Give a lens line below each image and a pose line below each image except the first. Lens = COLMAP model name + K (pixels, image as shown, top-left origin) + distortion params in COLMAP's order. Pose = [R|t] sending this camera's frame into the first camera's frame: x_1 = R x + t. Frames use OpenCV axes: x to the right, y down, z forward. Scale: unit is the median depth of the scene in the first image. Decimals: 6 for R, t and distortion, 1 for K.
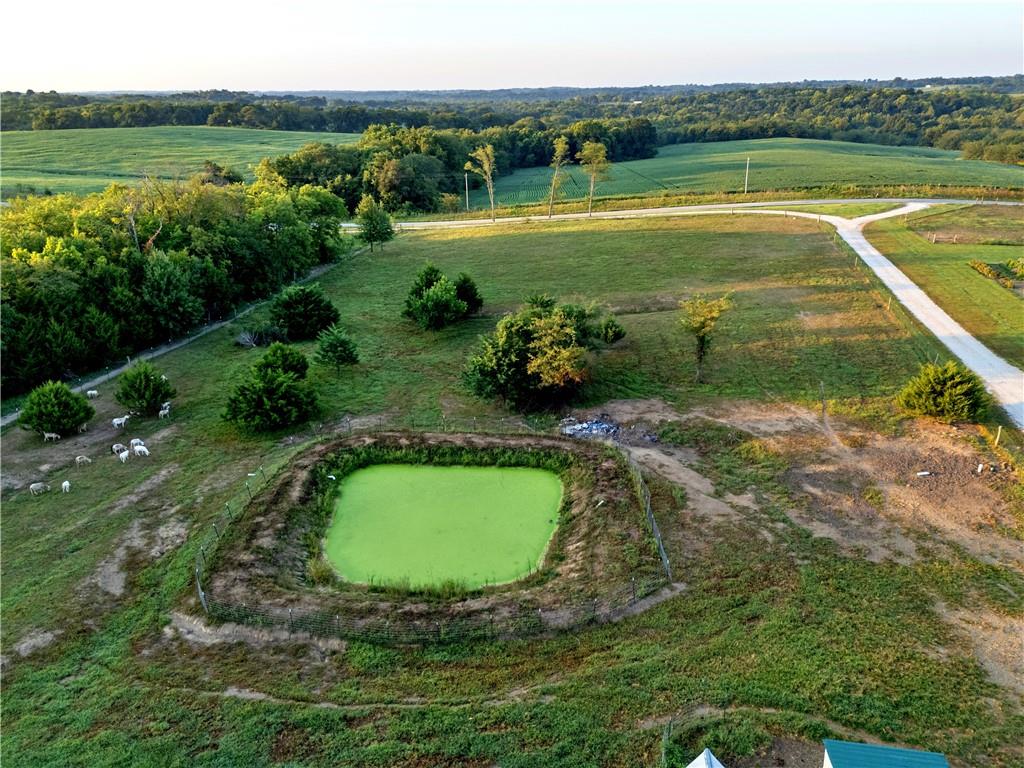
lens RADIAL K [[742.9, 0, 510.4], [0, 742.9, 400.2], [0, 0, 1]] dist [0.074859, -0.076098]
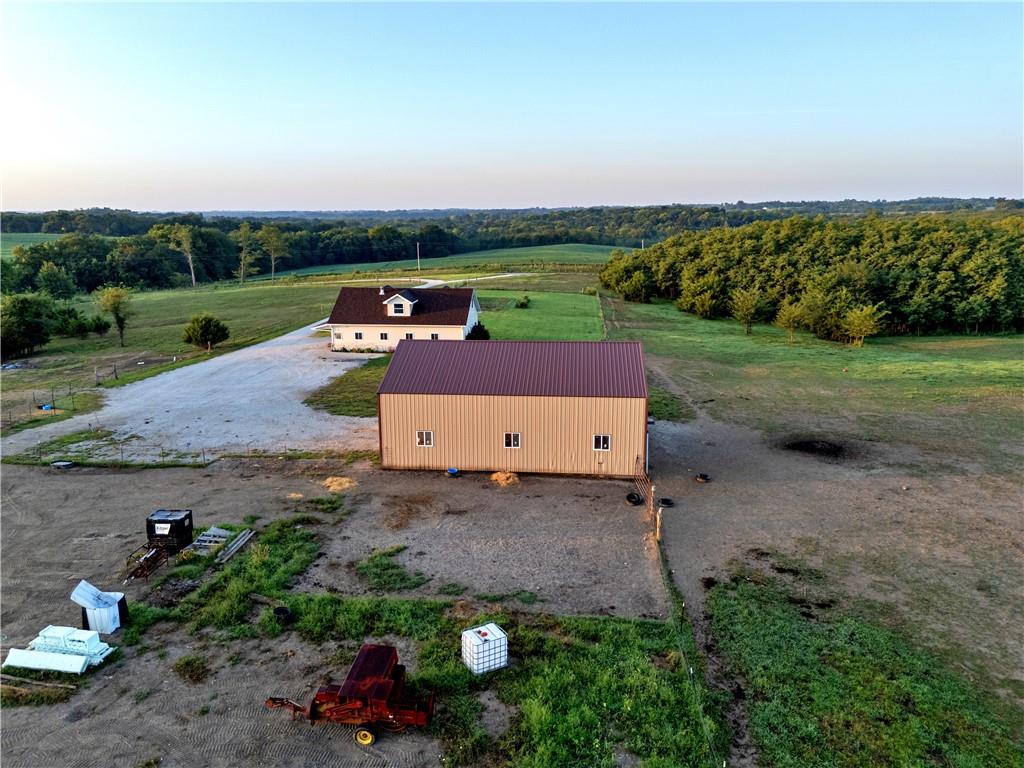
lens RADIAL K [[749.4, 0, 509.8], [0, 749.4, 383.8], [0, 0, 1]] dist [0.074742, -0.071119]
pose [[0.992728, -0.024623, 0.117835, 0.845100], [0.043880, 0.985527, -0.163739, 0.334599], [-0.112098, 0.167718, 0.979441, -0.580759]]
